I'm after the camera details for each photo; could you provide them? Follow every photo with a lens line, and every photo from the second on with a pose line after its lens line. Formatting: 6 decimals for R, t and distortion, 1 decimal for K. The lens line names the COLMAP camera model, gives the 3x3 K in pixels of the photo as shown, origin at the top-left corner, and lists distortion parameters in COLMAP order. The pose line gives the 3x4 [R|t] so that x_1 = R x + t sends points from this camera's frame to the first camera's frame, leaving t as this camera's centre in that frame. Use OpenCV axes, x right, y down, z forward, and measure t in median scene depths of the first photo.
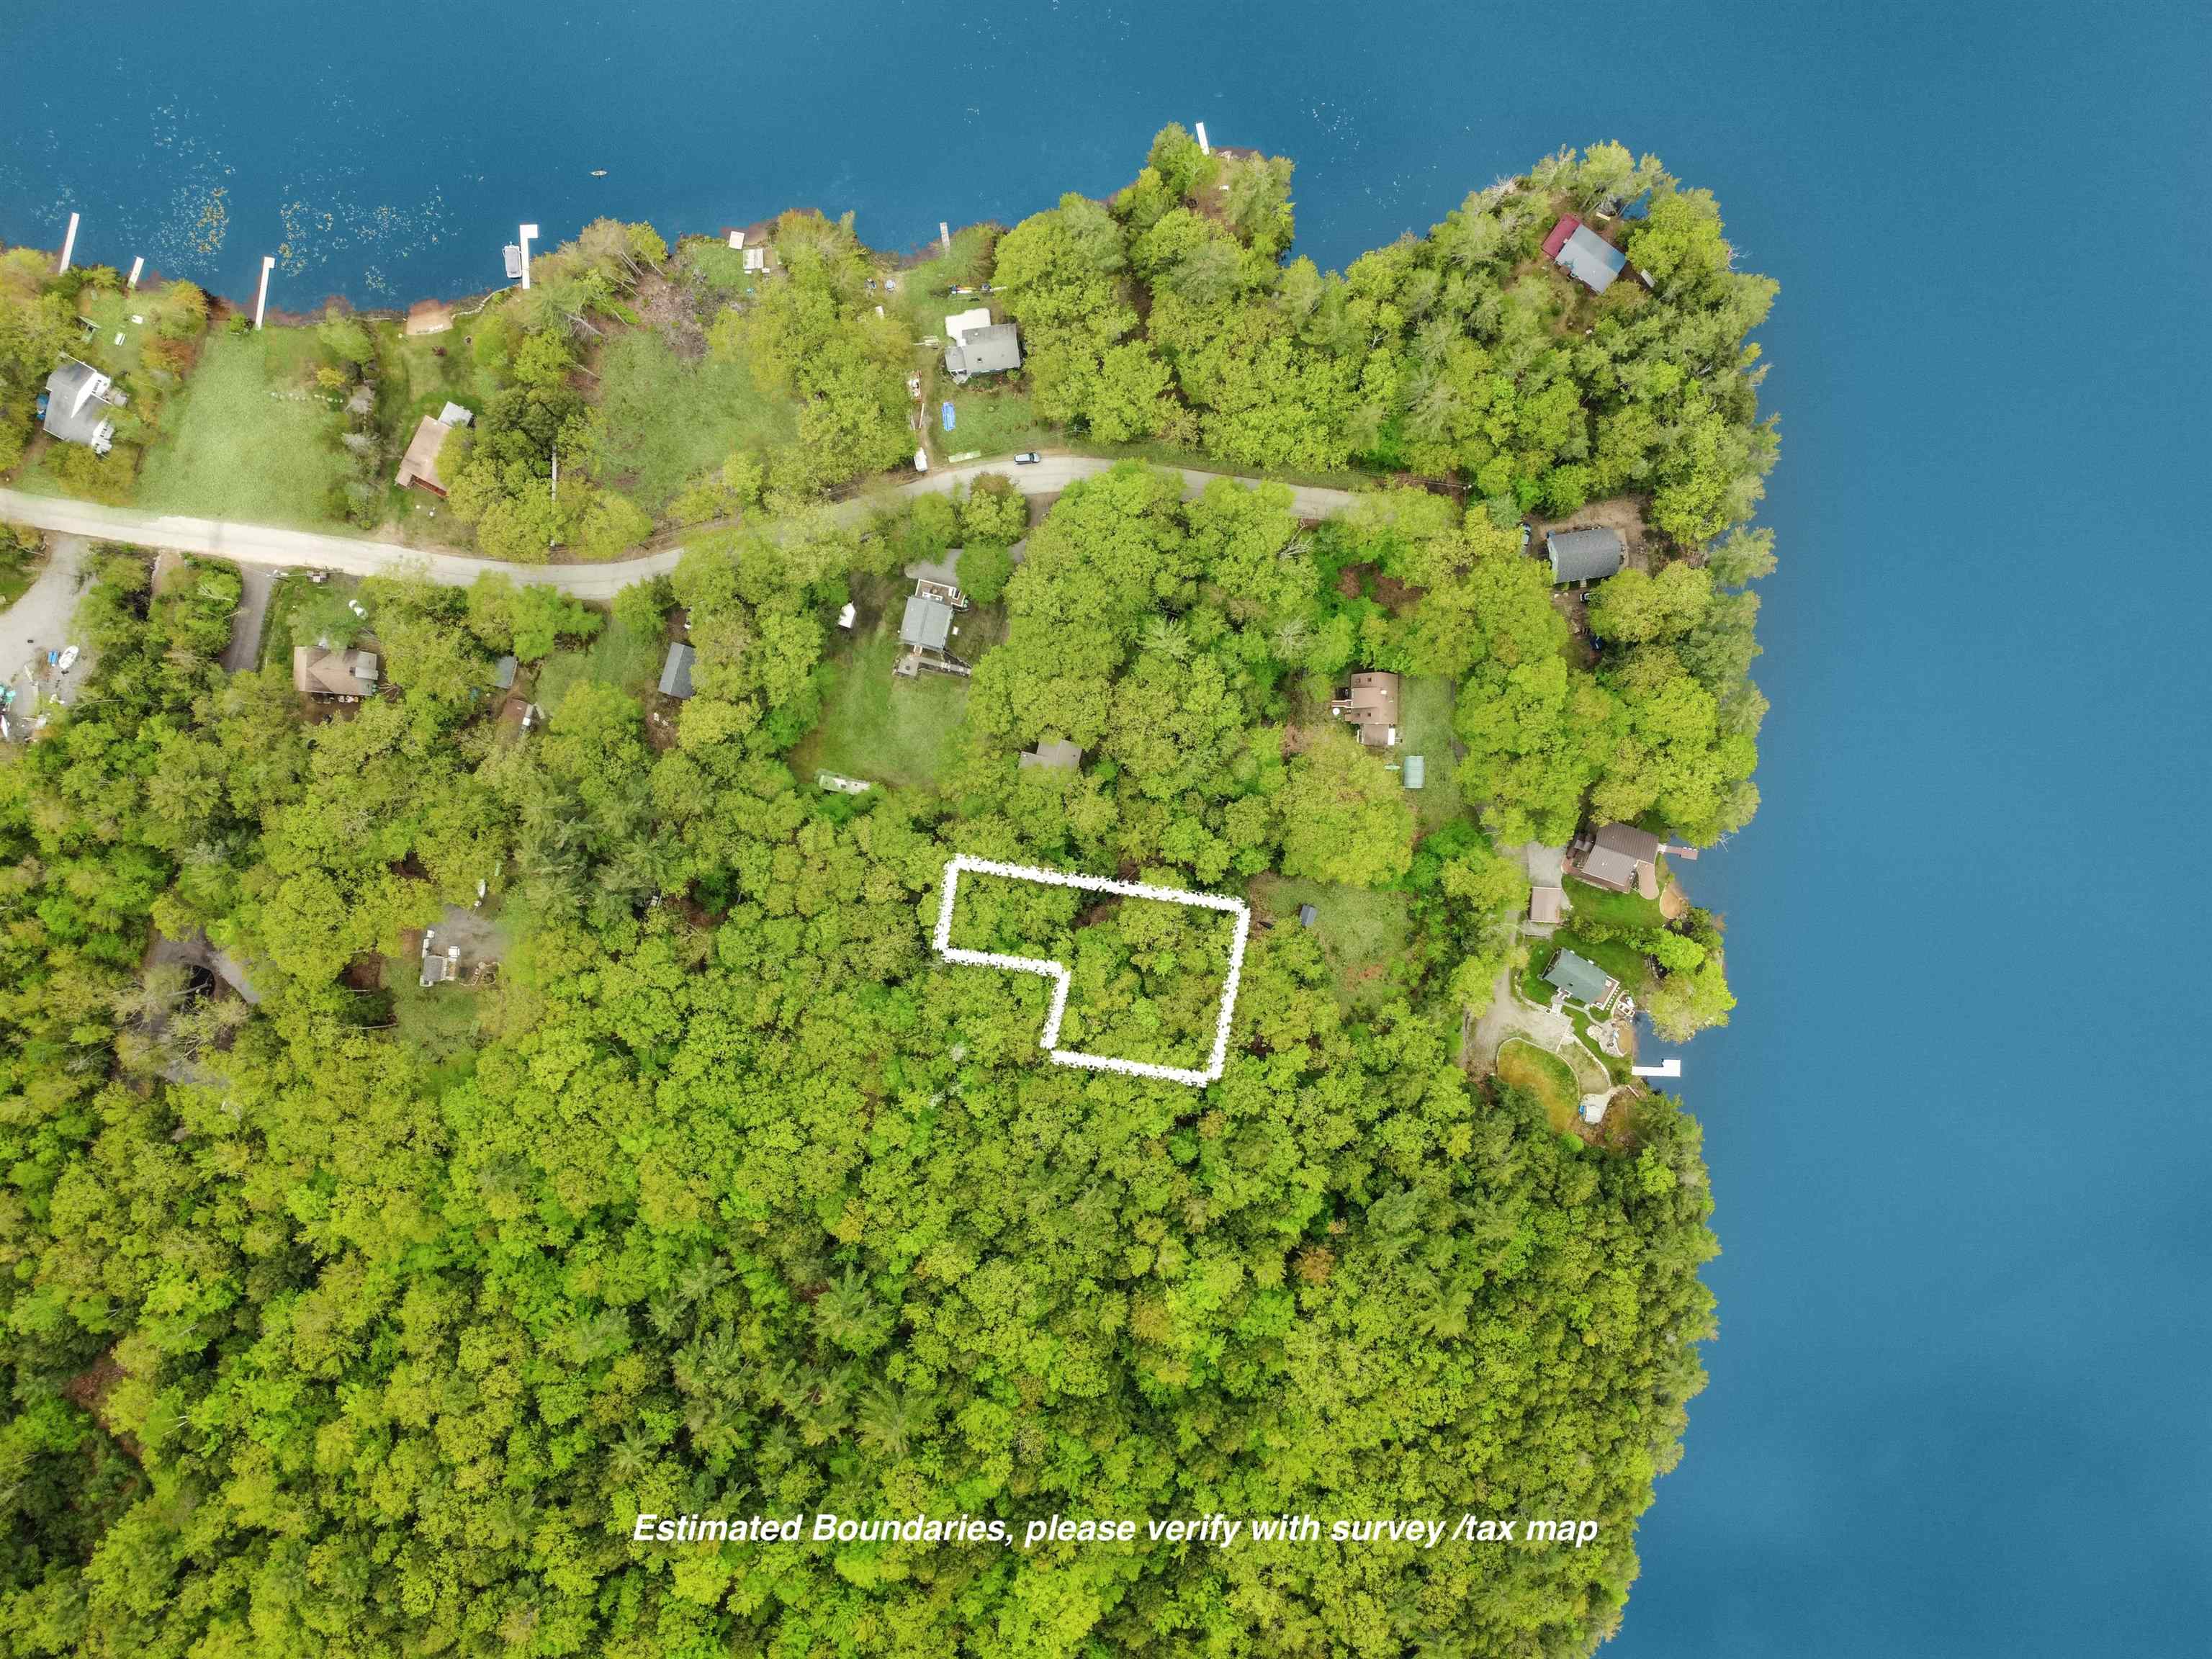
lens RADIAL K [[1677.5, 0, 1099.5], [0, 1677.5, 829.6], [0, 0, 1]] dist [0.007860, -0.012035]
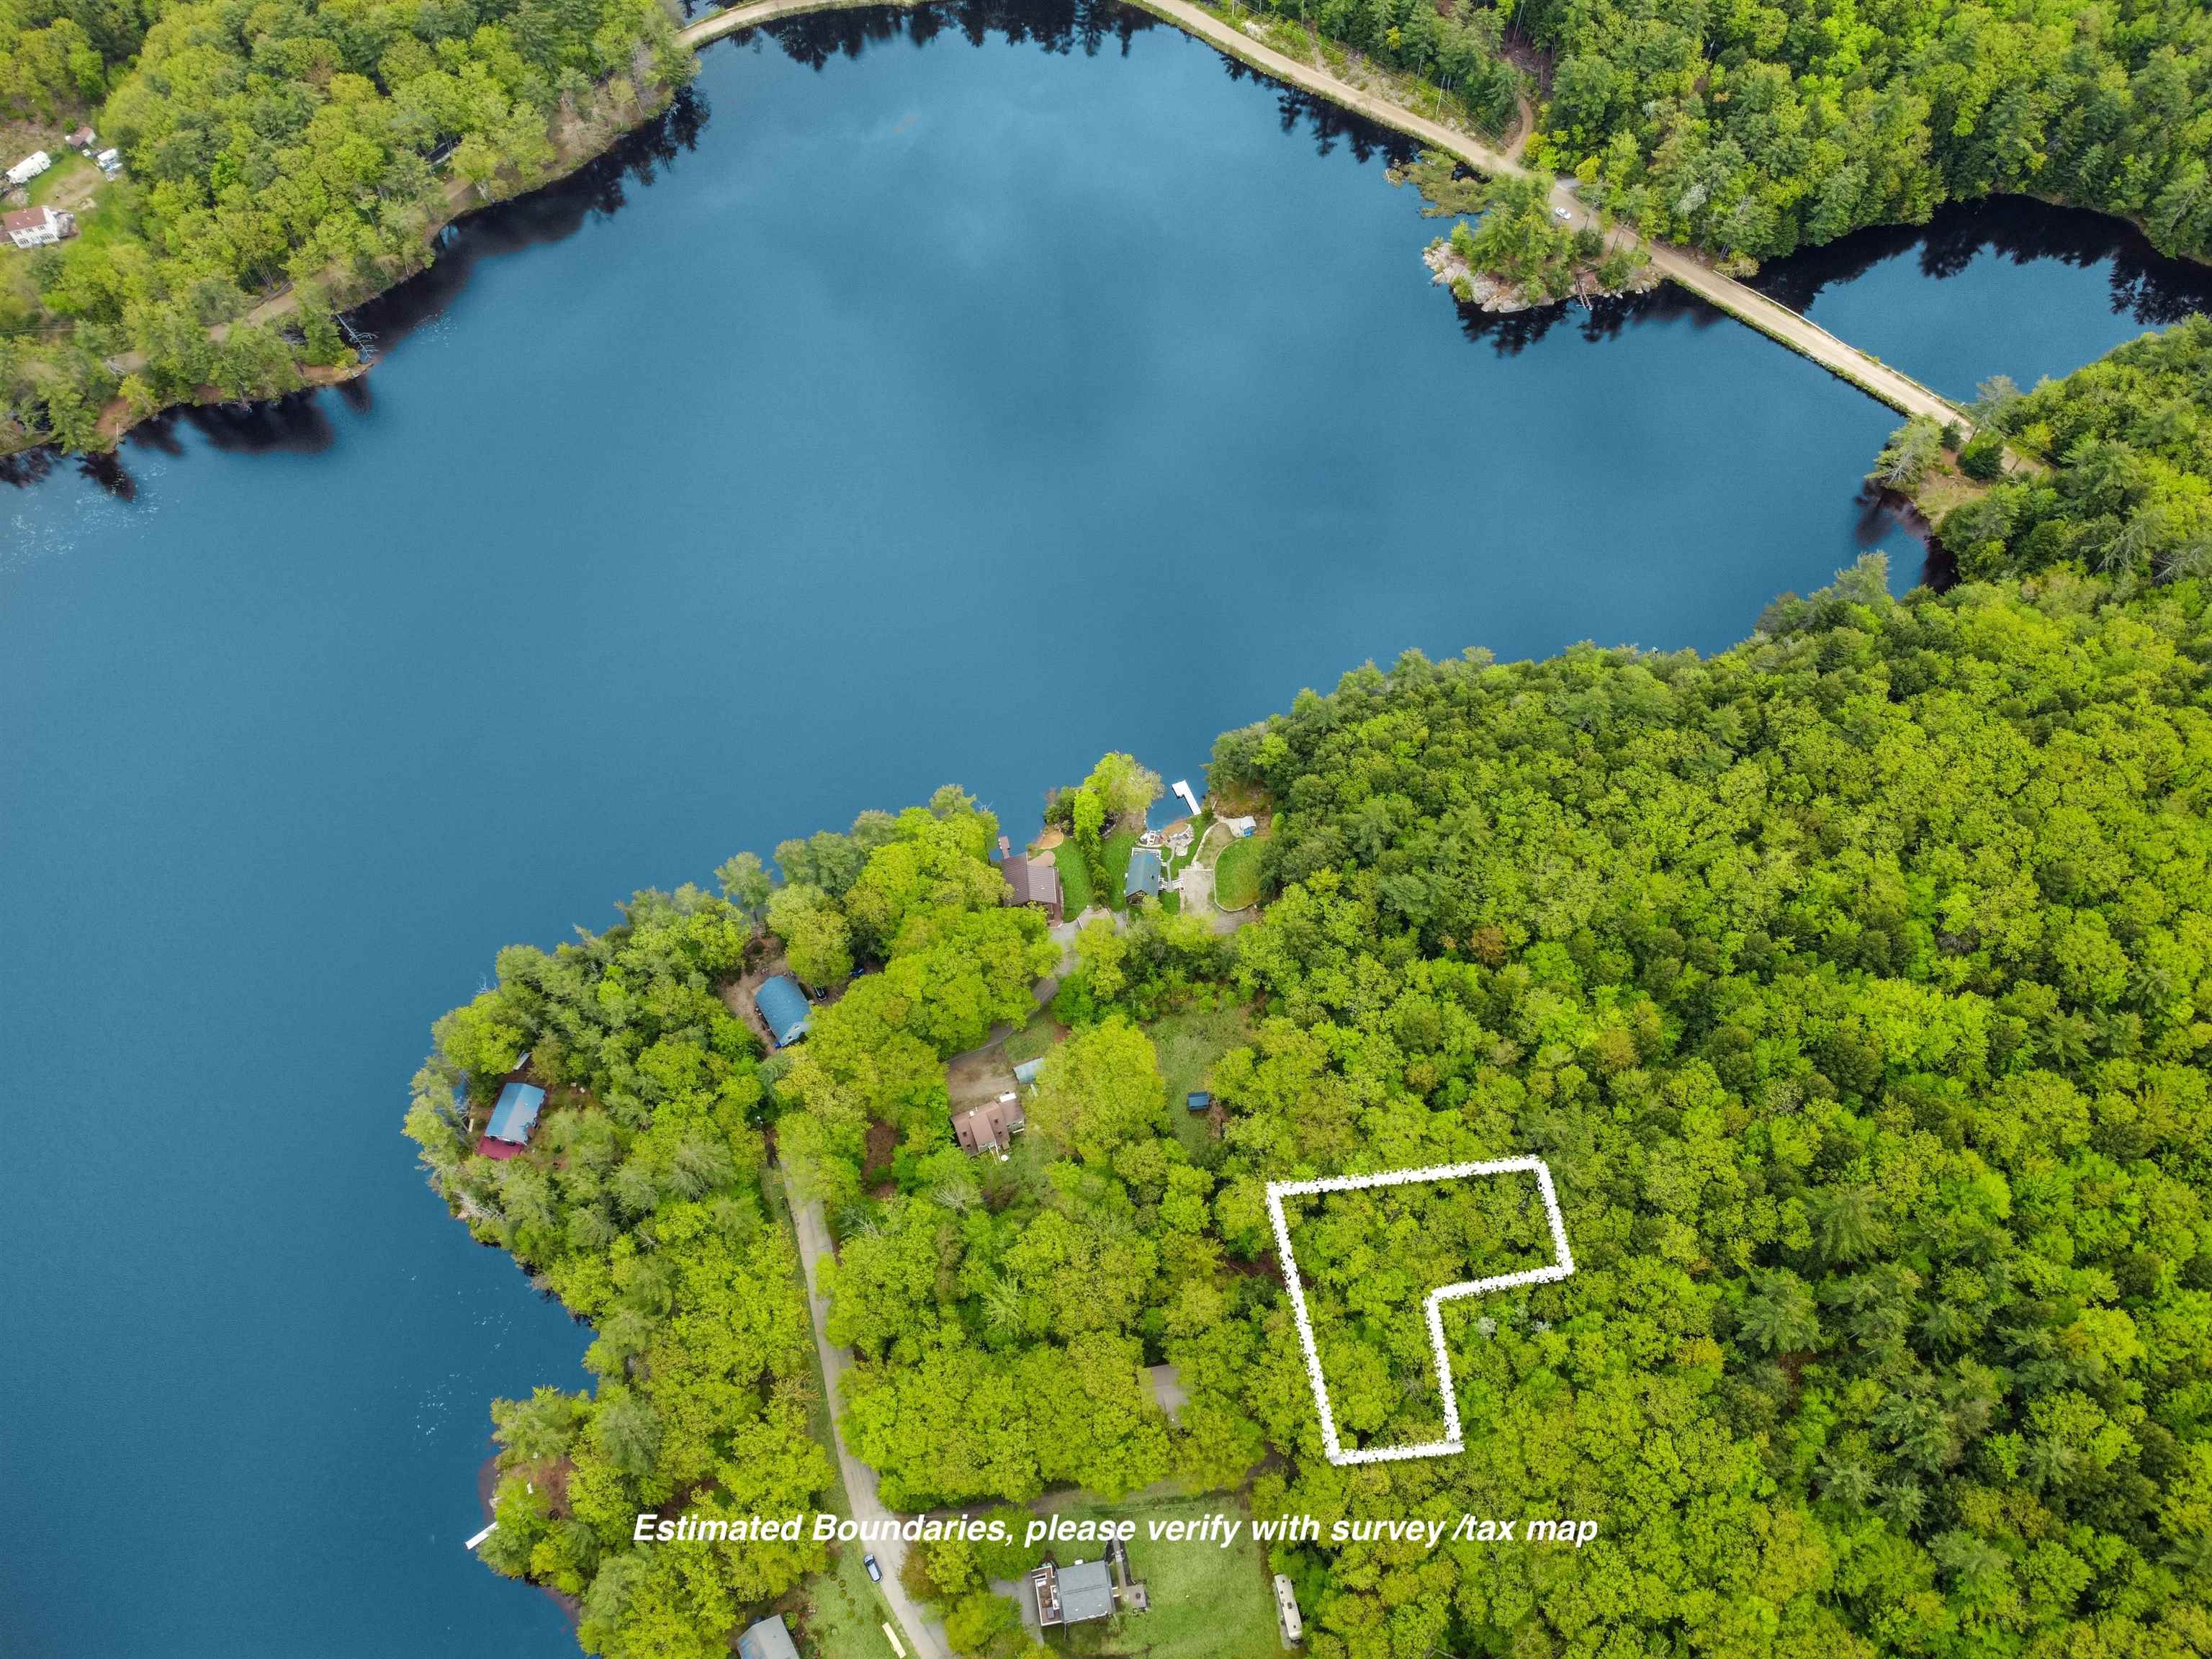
lens RADIAL K [[1677.5, 0, 1099.5], [0, 1677.5, 829.6], [0, 0, 1]] dist [0.007860, -0.012035]
pose [[-0.399748, -0.779764, 0.481840, -0.236584], [0.915917, -0.360449, 0.176555, -0.135989], [0.036007, 0.511903, 0.858288, 0.023459]]
